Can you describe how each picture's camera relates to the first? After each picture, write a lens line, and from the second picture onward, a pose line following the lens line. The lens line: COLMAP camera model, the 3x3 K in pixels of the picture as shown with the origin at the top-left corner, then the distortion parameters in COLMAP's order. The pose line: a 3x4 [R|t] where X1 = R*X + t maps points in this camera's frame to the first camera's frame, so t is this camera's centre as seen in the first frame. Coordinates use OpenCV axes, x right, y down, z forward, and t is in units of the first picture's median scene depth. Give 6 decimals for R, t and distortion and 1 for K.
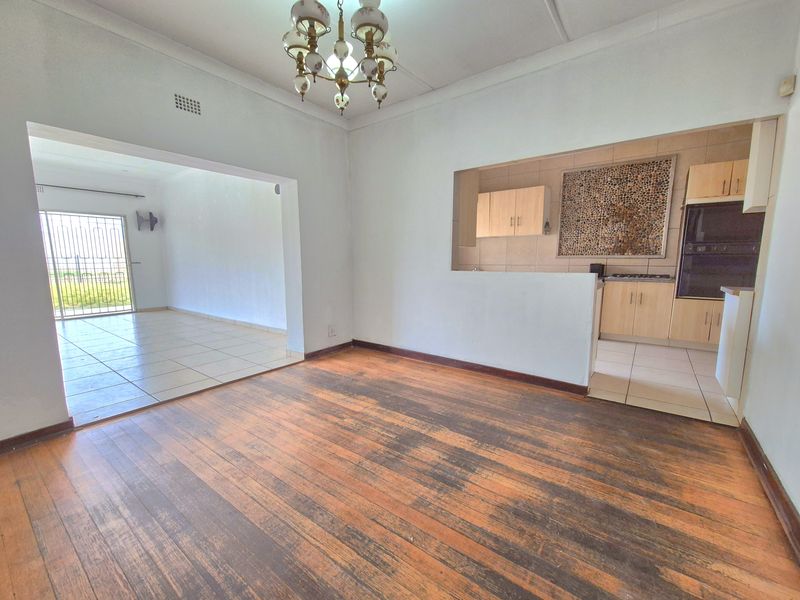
lens RADIAL K [[335.3, 0, 401.4], [0, 335.3, 303.9], [0, 0, 1]] dist [0.002134, -0.000031]
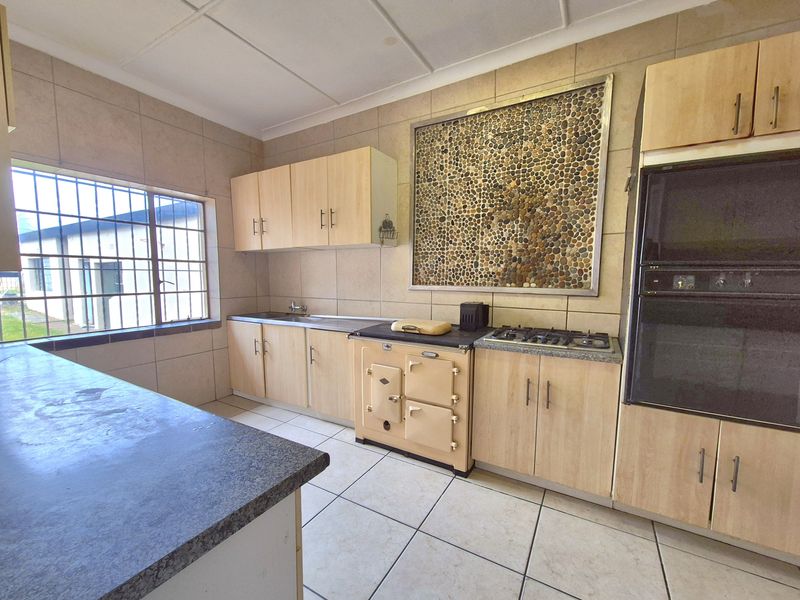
lens RADIAL K [[335.3, 0, 397.3], [0, 335.3, 304.2], [0, 0, 1]] dist [0.002134, -0.000031]
pose [[0.994138, -0.002936, 0.108076, 0.437879], [0.007893, 0.998935, -0.045463, -0.102029], [-0.107827, 0.046050, 0.993103, 0.543834]]
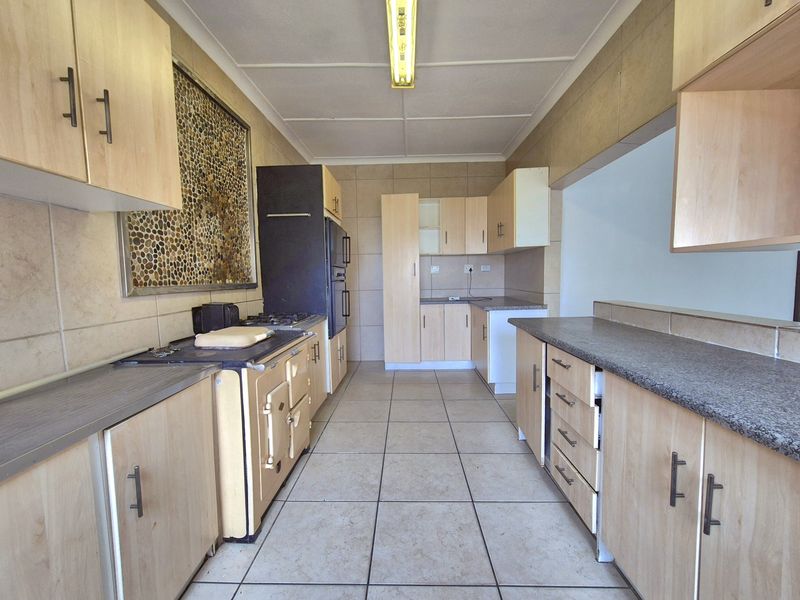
lens RADIAL K [[335.3, 0, 400.5], [0, 335.3, 300.9], [0, 0, 1]] dist [0.002134, -0.000031]
pose [[-0.568239, -0.051050, 0.821278, 0.101251], [0.127590, 0.980536, 0.149228, -0.166045], [-0.812911, 0.189584, -0.550666, 1.097857]]
